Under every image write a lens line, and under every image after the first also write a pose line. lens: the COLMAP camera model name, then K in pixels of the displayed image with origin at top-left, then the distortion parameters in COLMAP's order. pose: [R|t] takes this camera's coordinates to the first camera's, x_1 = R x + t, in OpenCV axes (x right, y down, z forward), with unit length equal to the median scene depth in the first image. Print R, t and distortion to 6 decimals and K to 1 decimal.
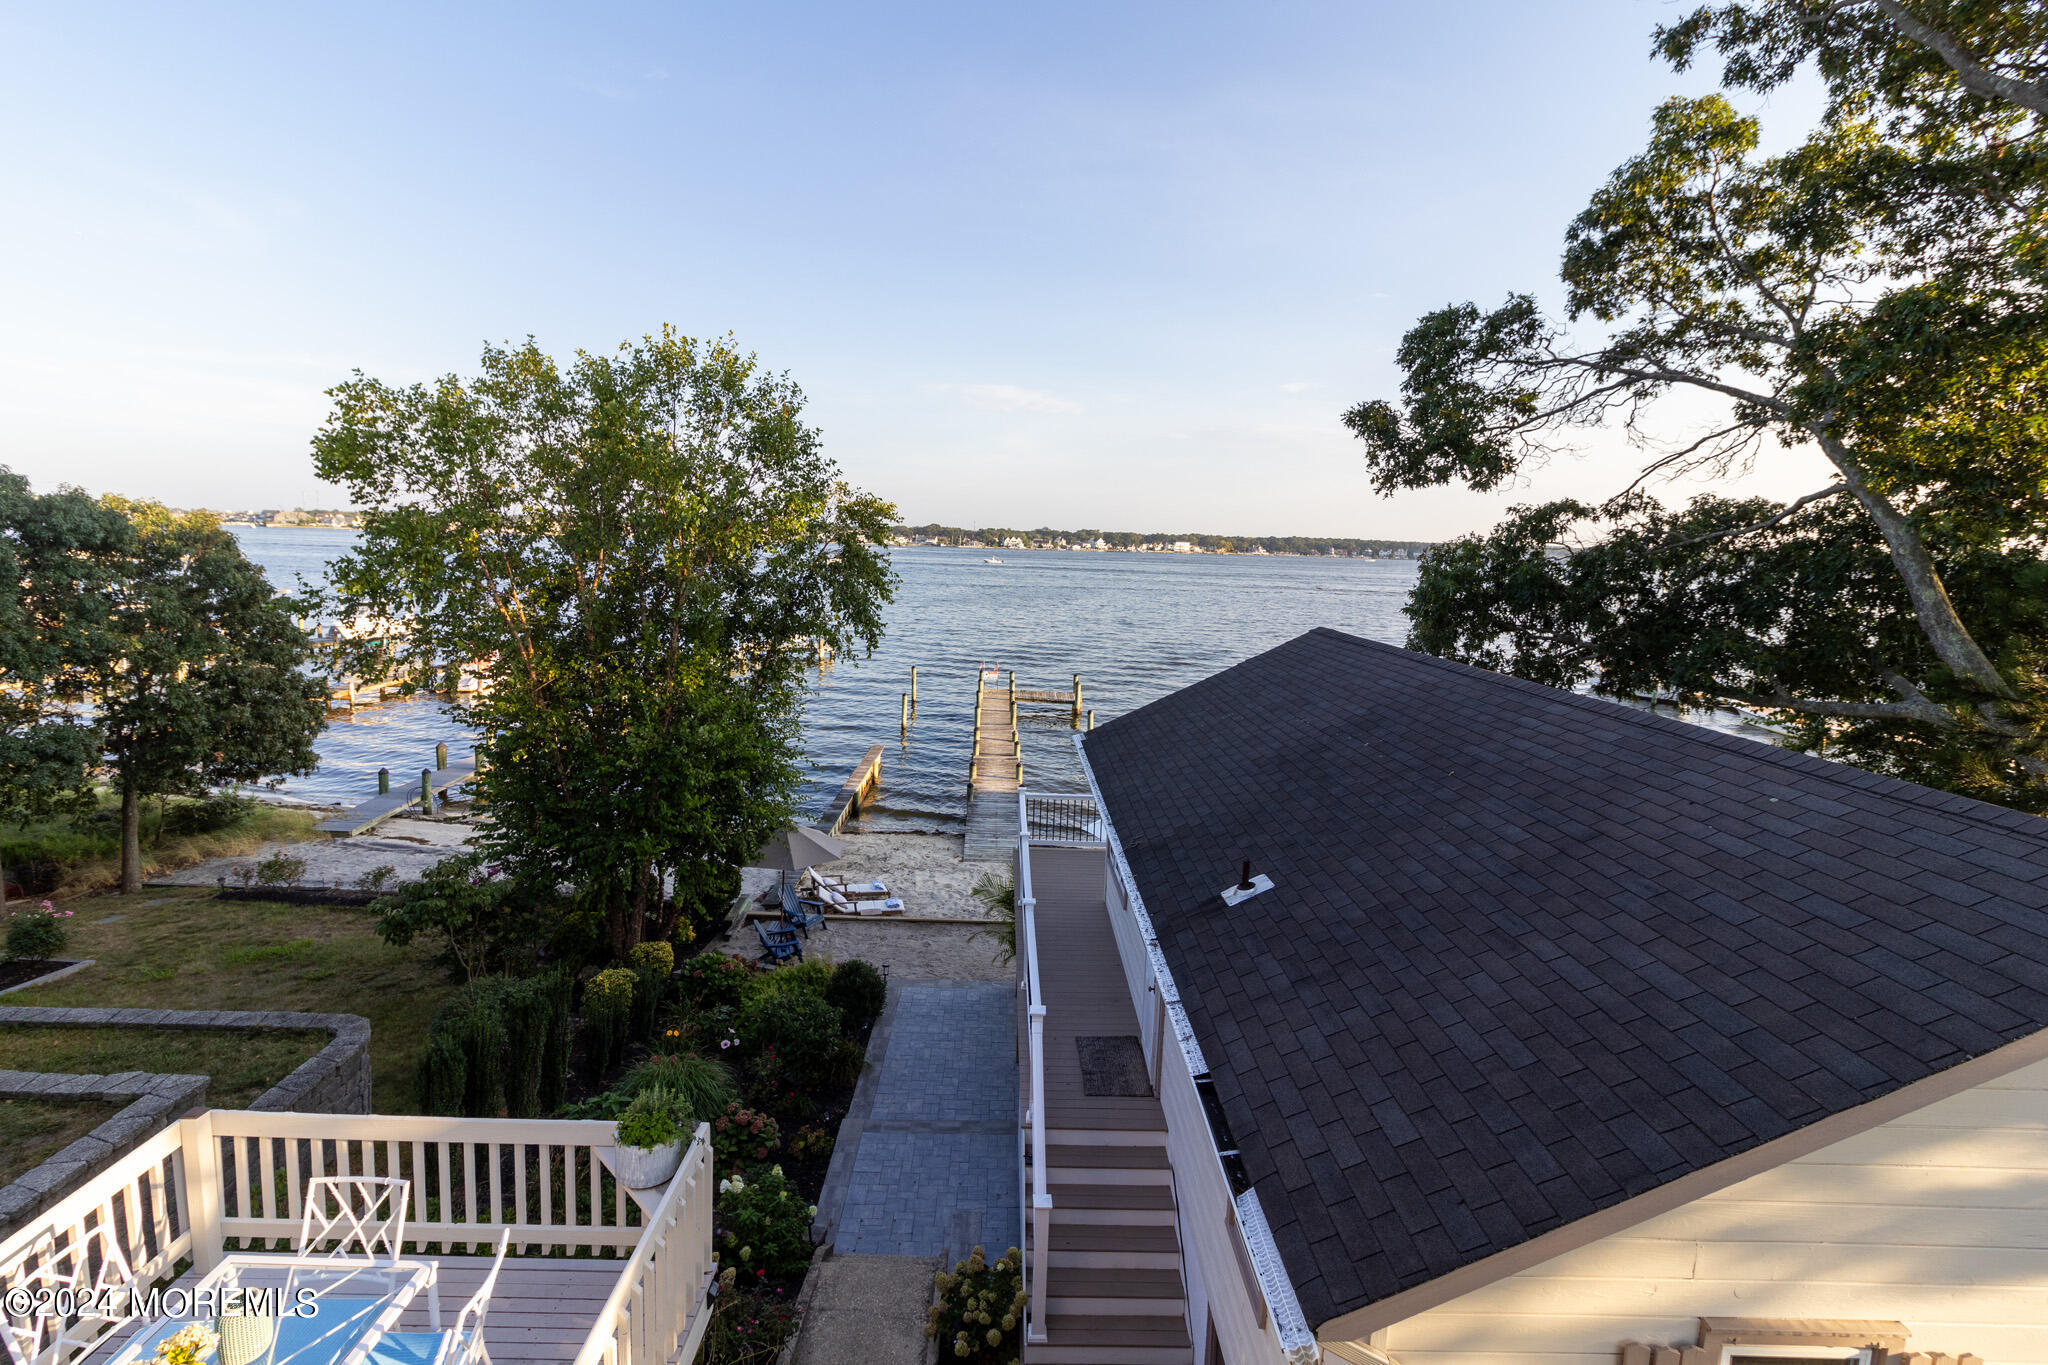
lens RADIAL K [[936.8, 0, 1011.7], [0, 936.8, 671.0], [0, 0, 1]] dist [-0.000629, 0.000373]
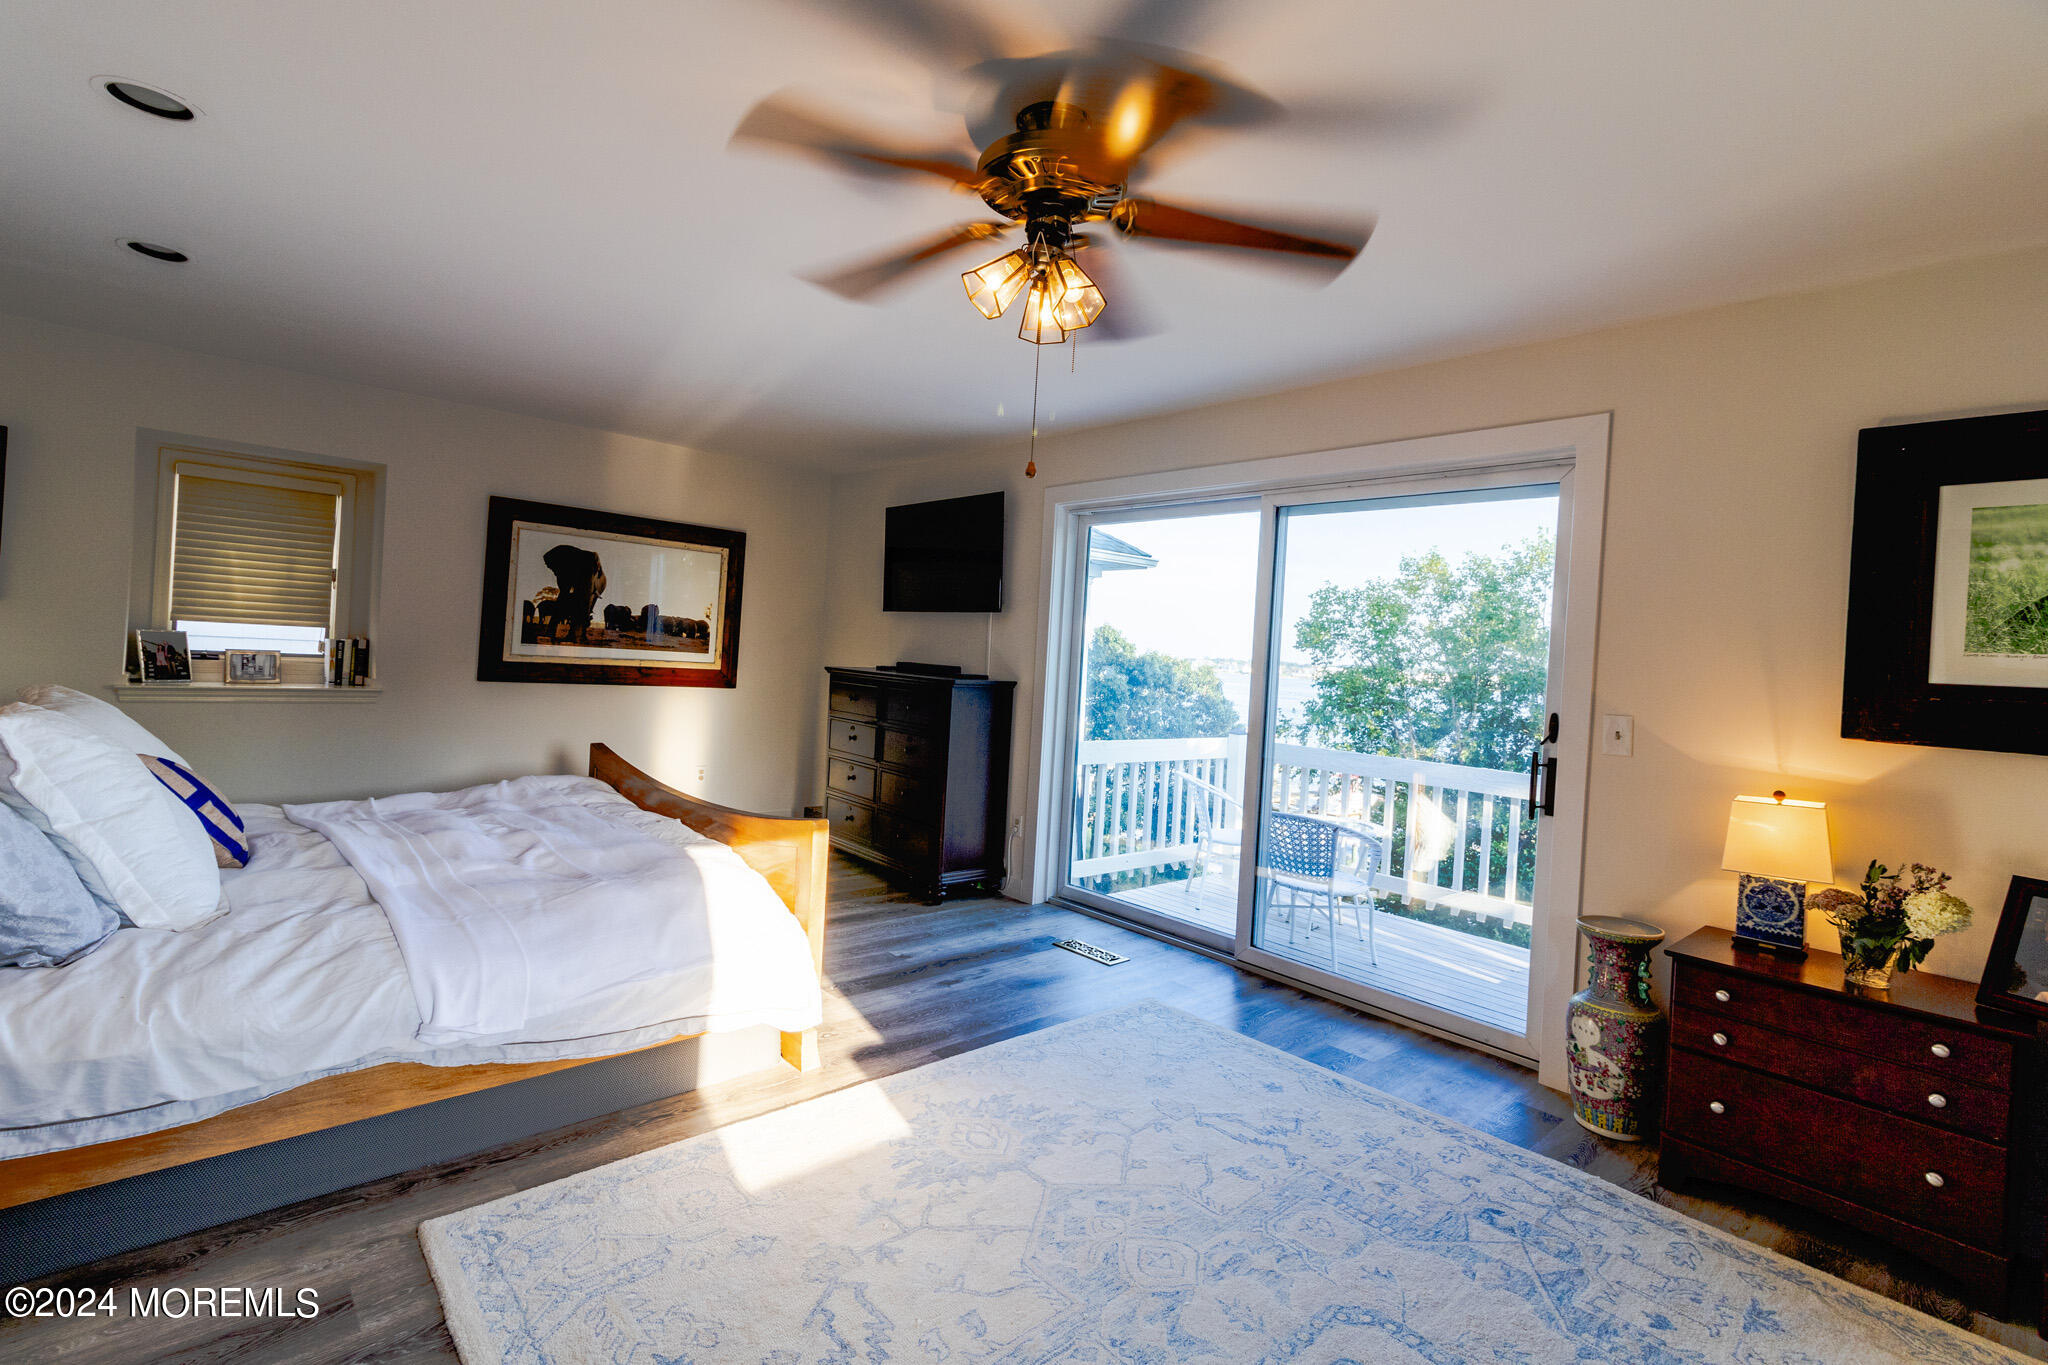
lens RADIAL K [[936.8, 0, 1009.3], [0, 936.8, 662.2], [0, 0, 1]] dist [-0.000629, 0.000373]
pose [[0.666019, 0.013483, -0.745813, 0.100622], [-0.137723, 0.984870, -0.105183, 0.042650], [0.733111, 0.172770, 0.657799, -0.340200]]
